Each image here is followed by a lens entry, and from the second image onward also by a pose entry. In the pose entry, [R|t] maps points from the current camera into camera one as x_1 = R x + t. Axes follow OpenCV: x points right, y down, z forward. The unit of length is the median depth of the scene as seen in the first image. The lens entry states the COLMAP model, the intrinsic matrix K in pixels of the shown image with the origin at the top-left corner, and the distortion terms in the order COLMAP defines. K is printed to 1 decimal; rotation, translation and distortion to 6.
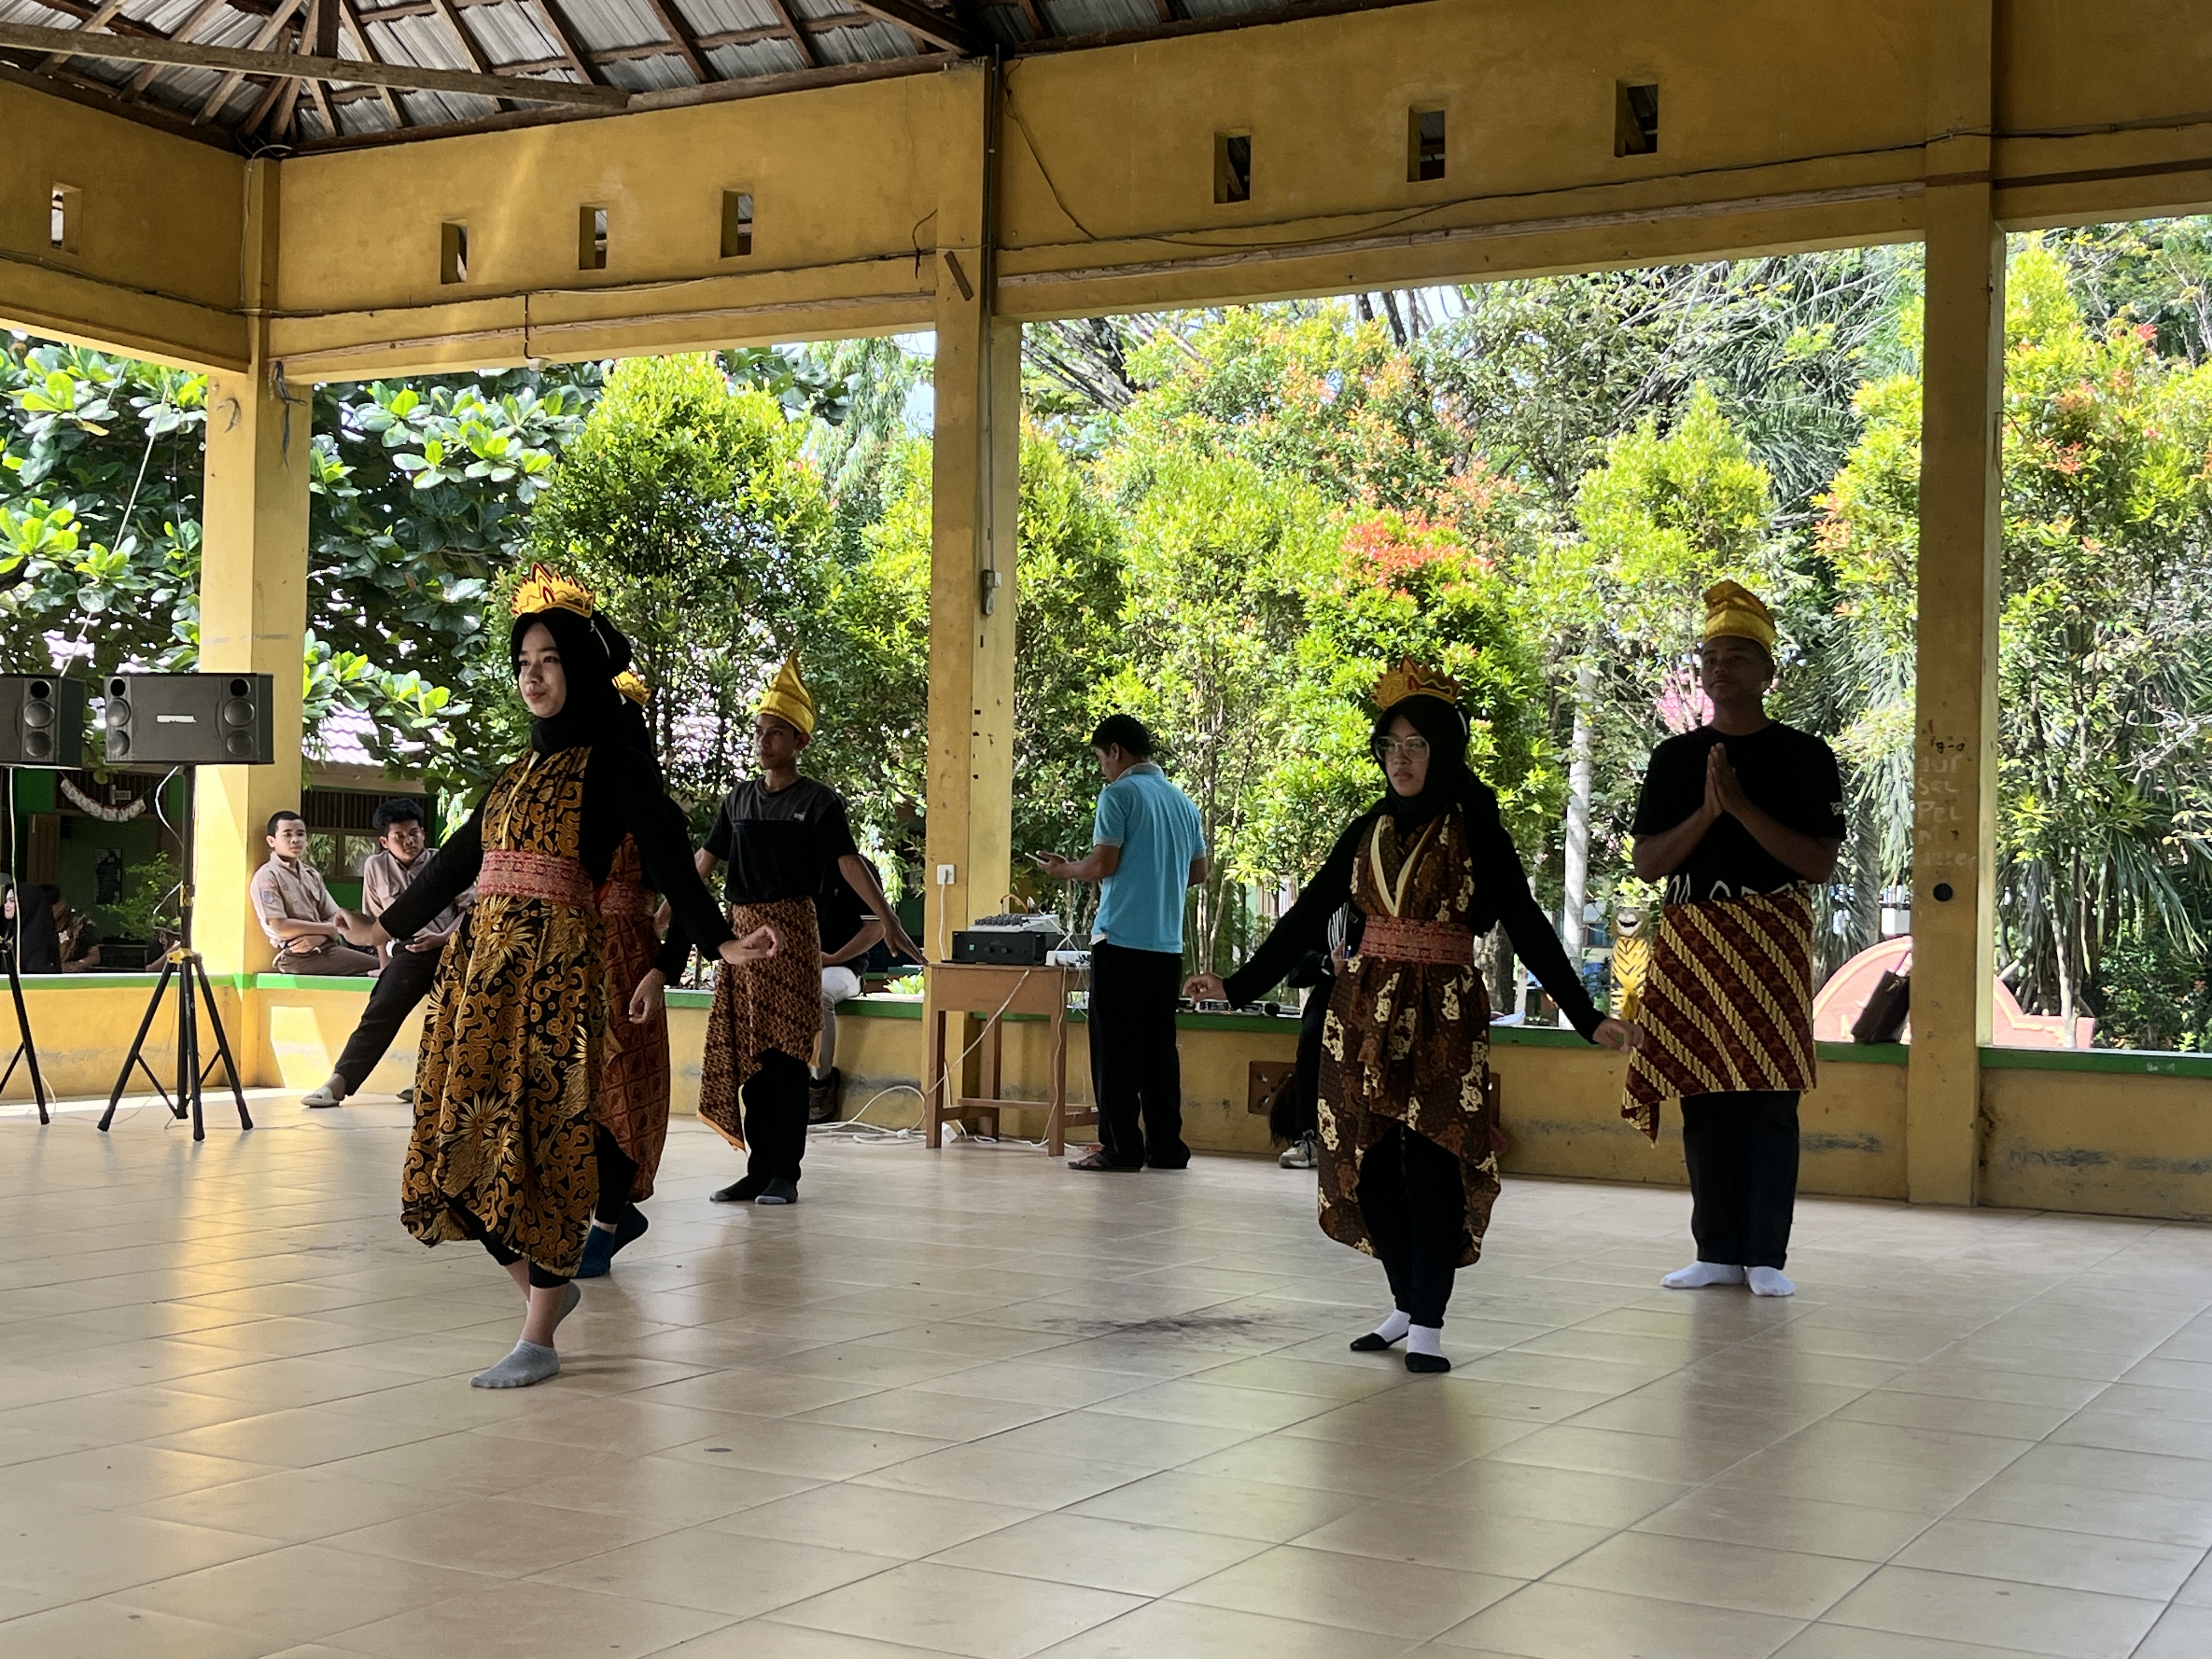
lens RADIAL K [[2816.7, 0, 1107.2], [0, 2816.7, 830.2], [0, 0, 1]] dist [0.019040, 0.000000]
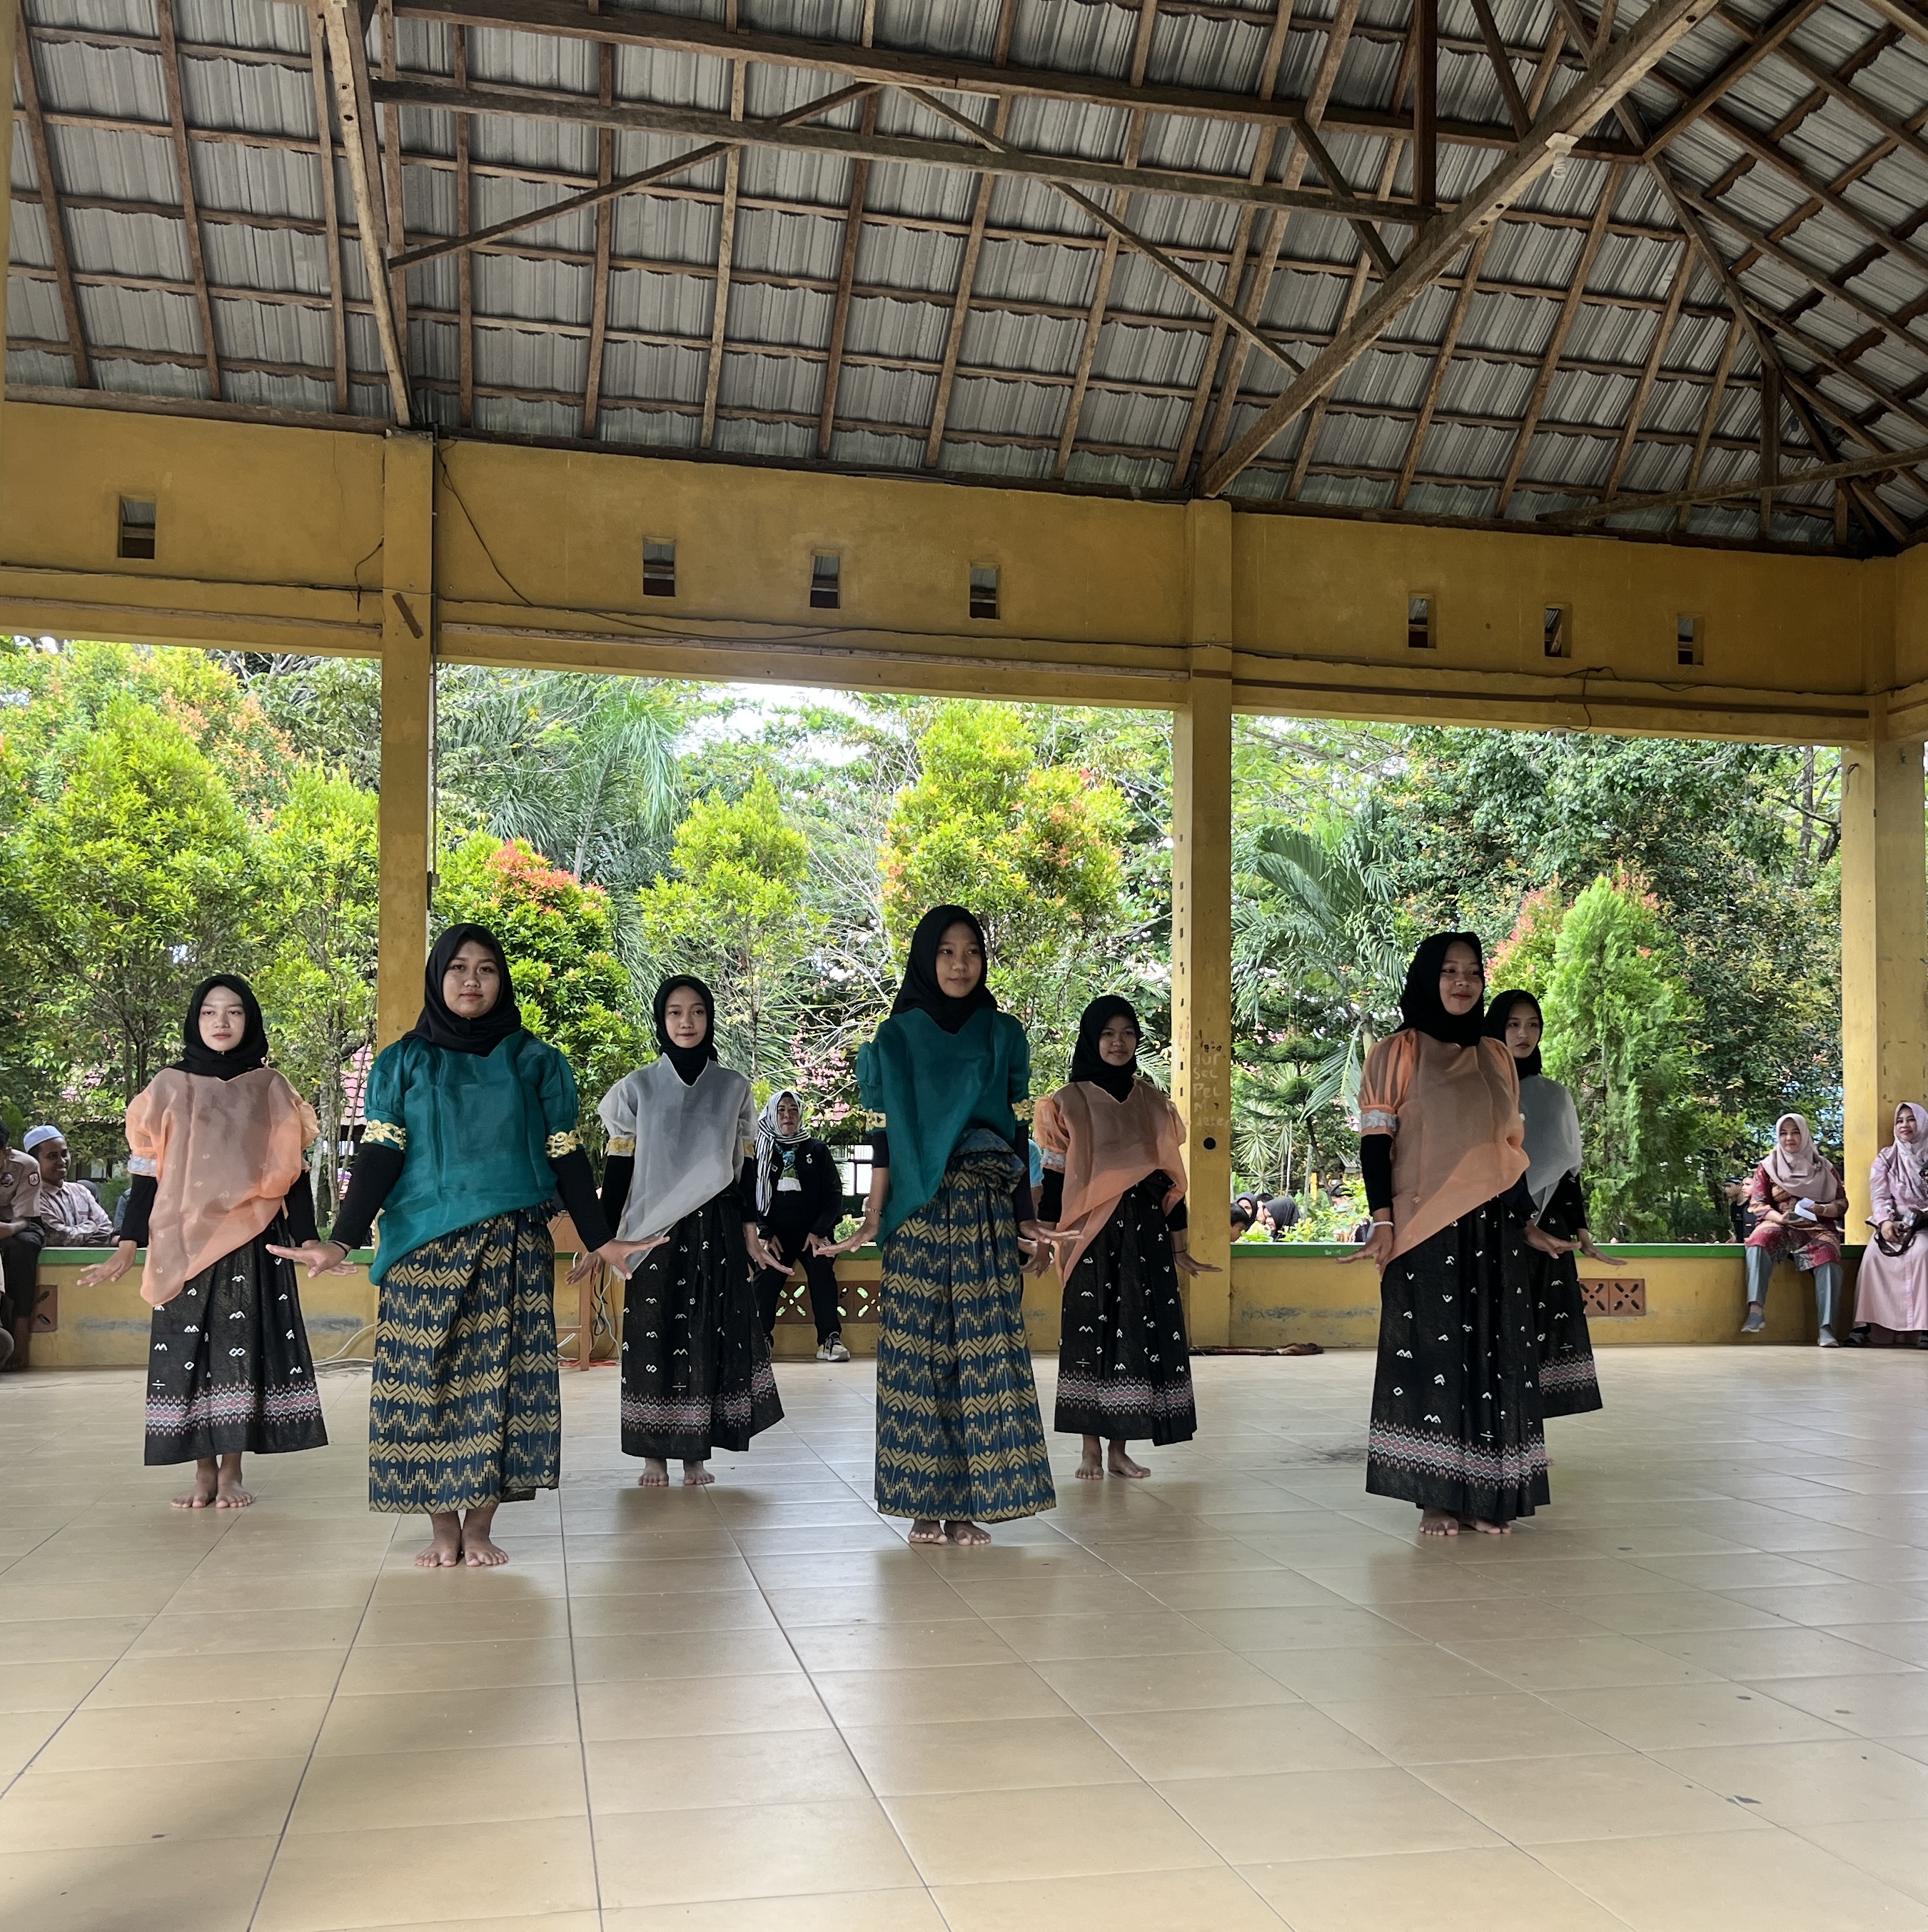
lens RADIAL K [[2021.9, 0, 963.9], [0, 2021.9, 966.2], [0, 0, 1]] dist [0.031587, 0.000000]
pose [[0.749746, 0.047292, 0.660033, -0.427587], [-0.008643, 0.998058, -0.061693, -0.004198], [-0.661669, 0.040549, 0.748699, 0.235390]]
